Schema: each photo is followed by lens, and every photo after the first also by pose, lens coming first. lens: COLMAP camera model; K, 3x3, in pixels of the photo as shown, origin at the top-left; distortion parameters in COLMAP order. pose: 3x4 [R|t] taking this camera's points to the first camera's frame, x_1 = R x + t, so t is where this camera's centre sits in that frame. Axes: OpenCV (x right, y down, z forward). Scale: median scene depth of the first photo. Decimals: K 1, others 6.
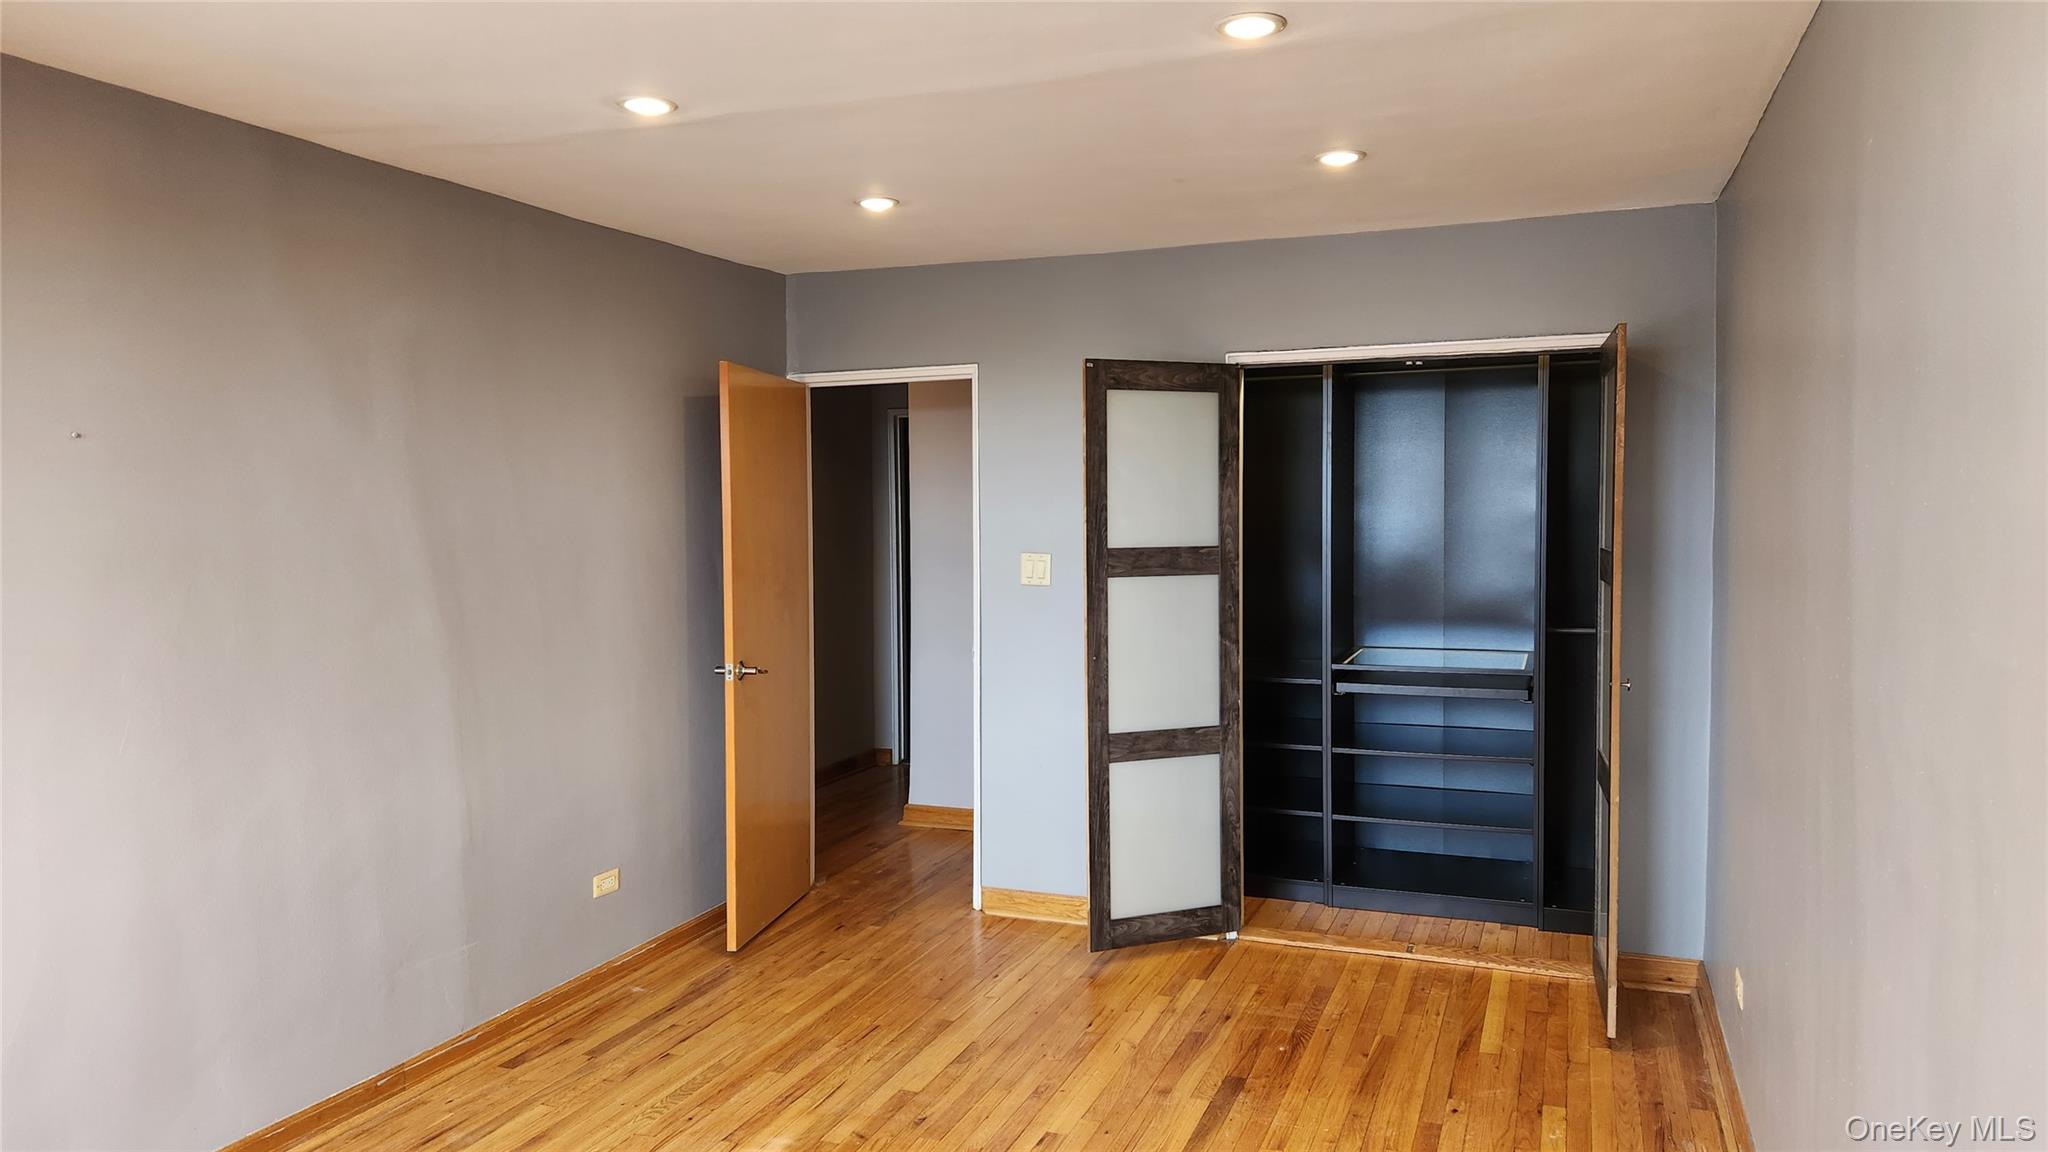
lens RADIAL K [[1368.8, 0, 1049.0], [0, 1368.8, 567.0], [0, 0, 1]] dist [0.107710, -0.127954]
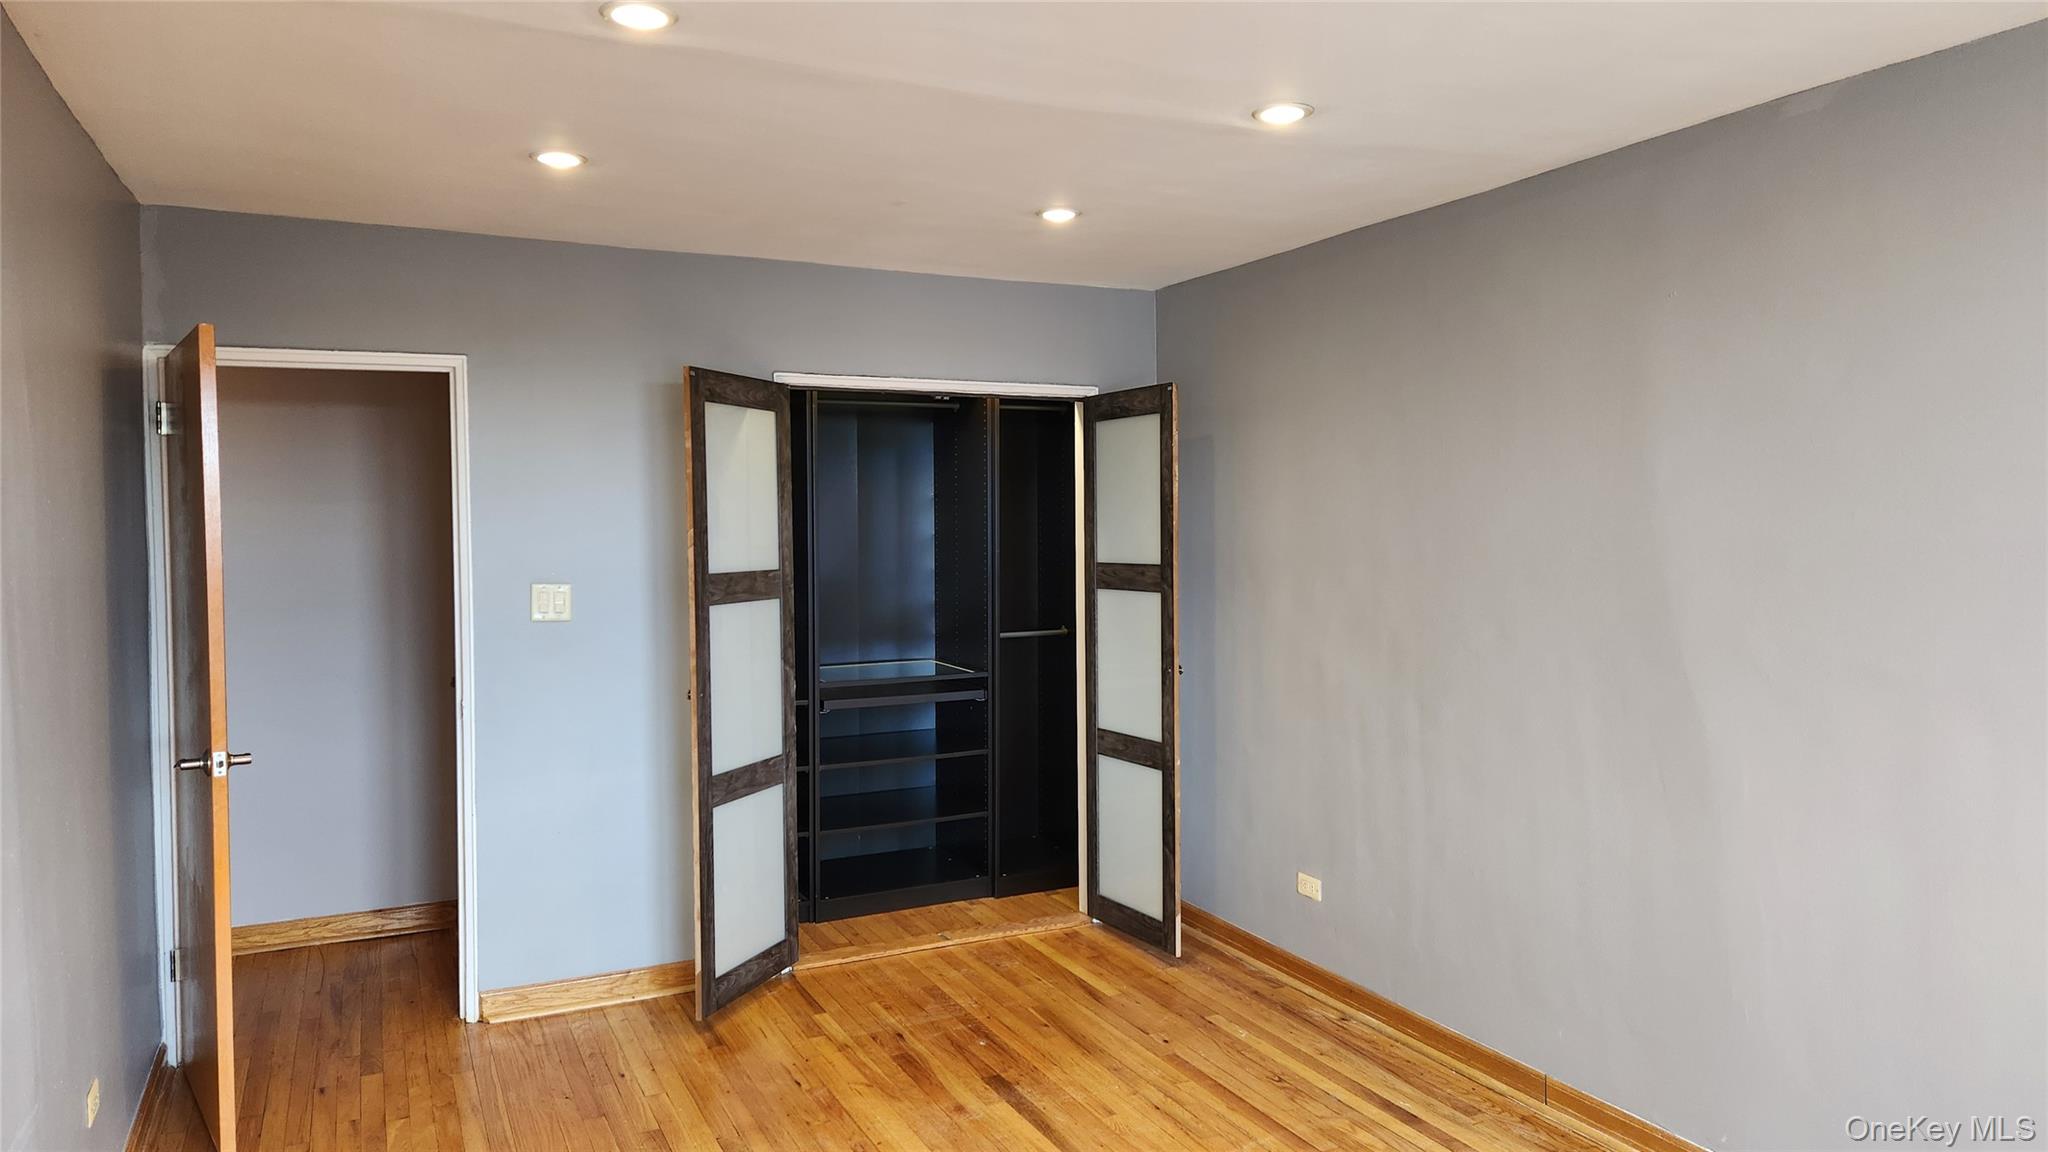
lens RADIAL K [[1368.8, 0, 1049.0], [0, 1368.8, 567.0], [0, 0, 1]] dist [0.107710, -0.127954]
pose [[0.679671, -0.022265, 0.733179, -0.479651], [0.034761, 0.999394, -0.001875, -0.008680], [-0.732693, 0.026760, 0.680033, 0.204747]]
